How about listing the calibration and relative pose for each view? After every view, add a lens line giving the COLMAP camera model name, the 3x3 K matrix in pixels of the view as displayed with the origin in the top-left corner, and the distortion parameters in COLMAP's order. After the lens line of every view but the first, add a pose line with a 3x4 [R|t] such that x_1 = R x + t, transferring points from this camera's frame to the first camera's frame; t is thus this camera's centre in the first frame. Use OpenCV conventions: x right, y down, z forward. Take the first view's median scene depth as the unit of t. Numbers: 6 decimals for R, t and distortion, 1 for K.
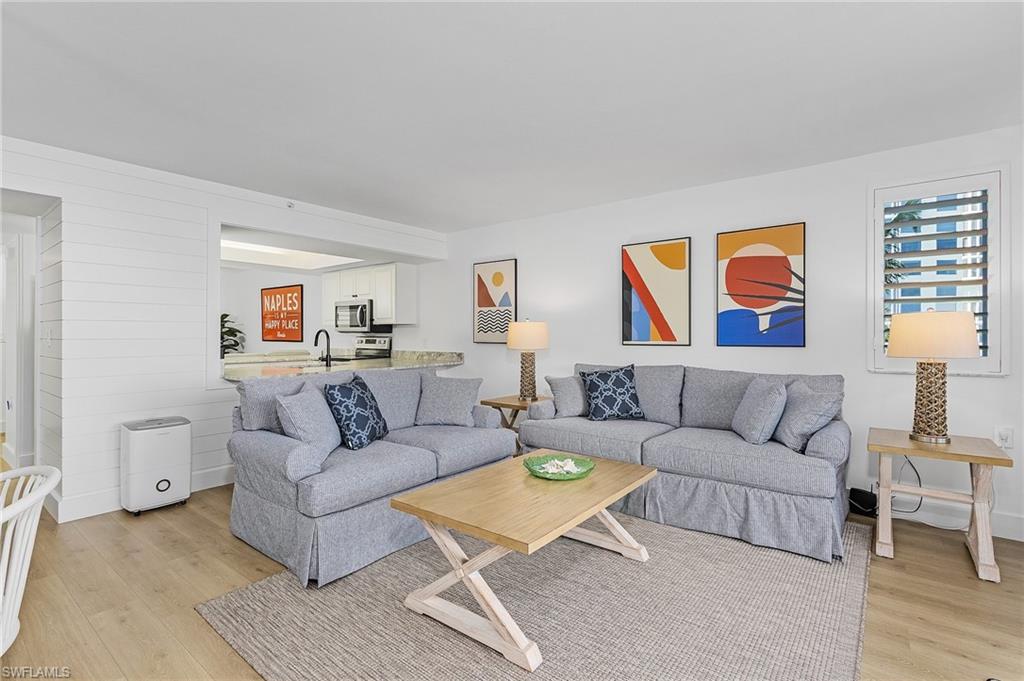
lens RADIAL K [[475.7, 0, 513.8], [0, 475.7, 337.1], [0, 0, 1]] dist [-0.005215, 0.001480]
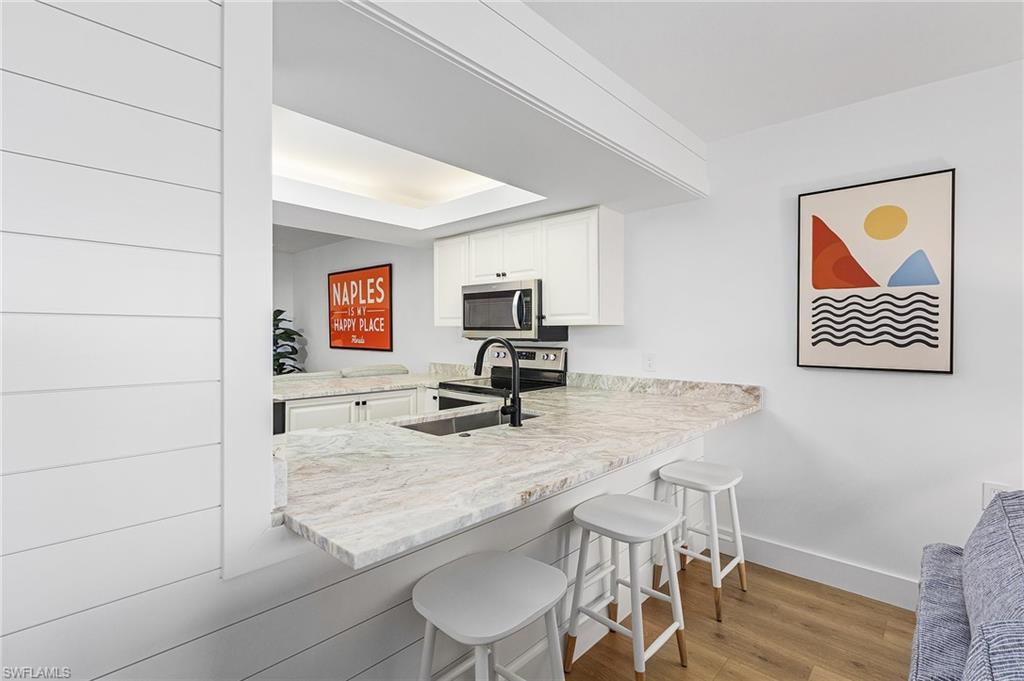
lens RADIAL K [[475.7, 0, 508.3], [0, 475.7, 342.4], [0, 0, 1]] dist [-0.005215, 0.001480]
pose [[0.995757, 0.004189, -0.091924, -0.283710], [-0.002880, 0.999893, 0.014369, -0.015488], [0.091974, -0.014043, 0.995662, 0.455512]]
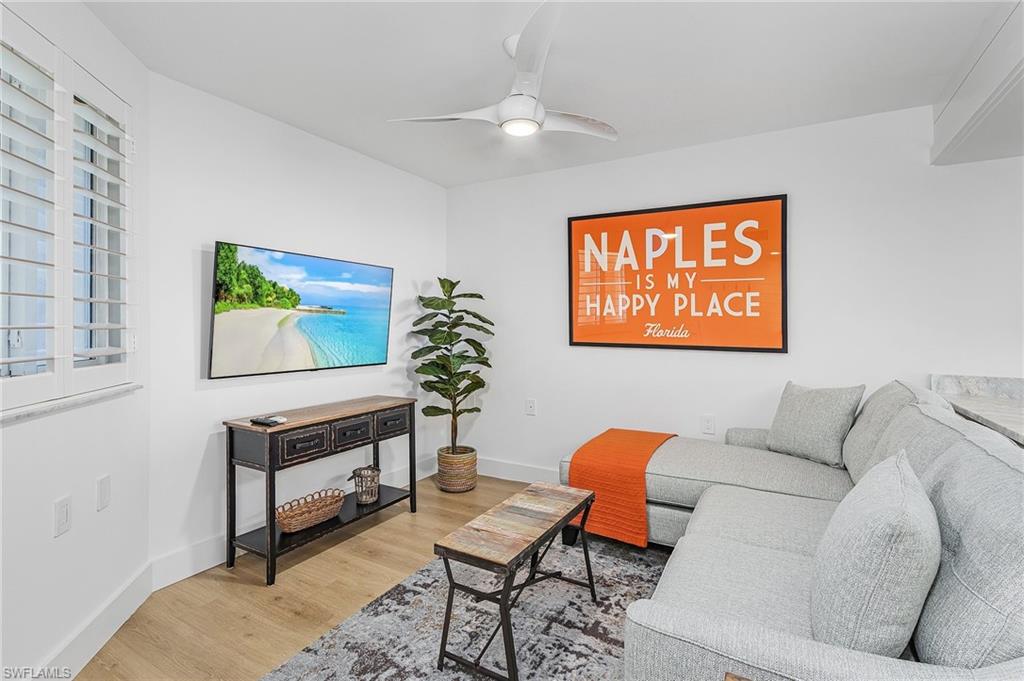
lens RADIAL K [[475.7, 0, 512.7], [0, 475.7, 332.5], [0, 0, 1]] dist [-0.005215, 0.001480]
pose [[0.990429, 0.003881, 0.137968, -0.897145], [-0.005534, 0.999917, 0.011602, -0.010529], [-0.137911, -0.012255, 0.990369, 0.847985]]
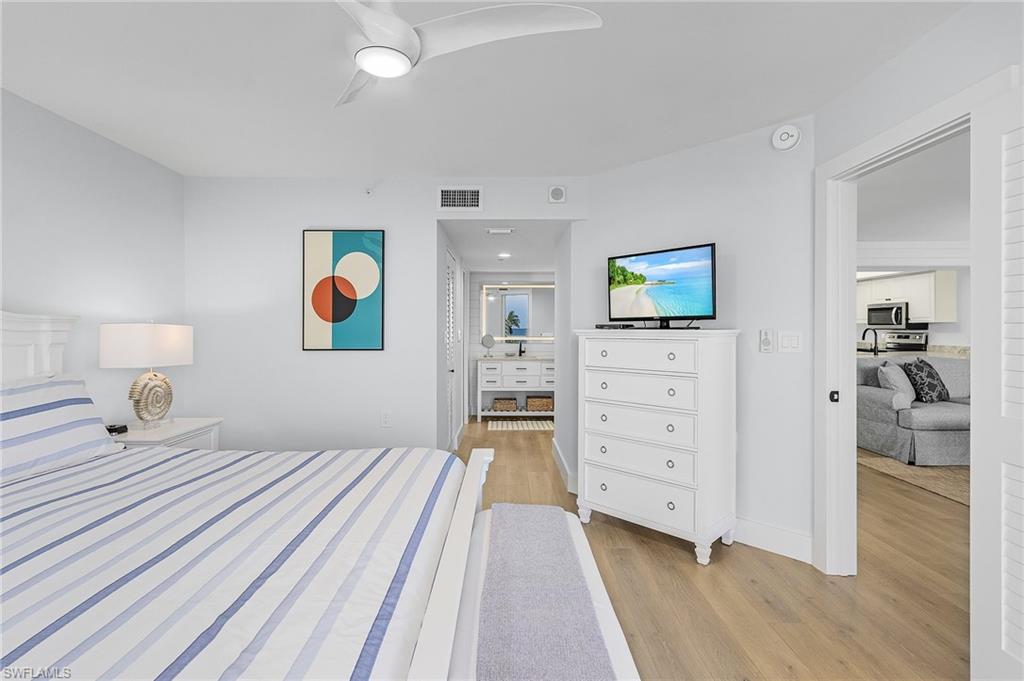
lens RADIAL K [[475.7, 0, 512.9], [0, 475.7, 332.5], [0, 0, 1]] dist [-0.005215, 0.001480]
pose [[0.613091, 0.002606, -0.790008, 0.037754], [-0.000397, 0.999995, 0.002991, -0.005825], [0.790012, -0.001521, 0.613090, -0.524027]]
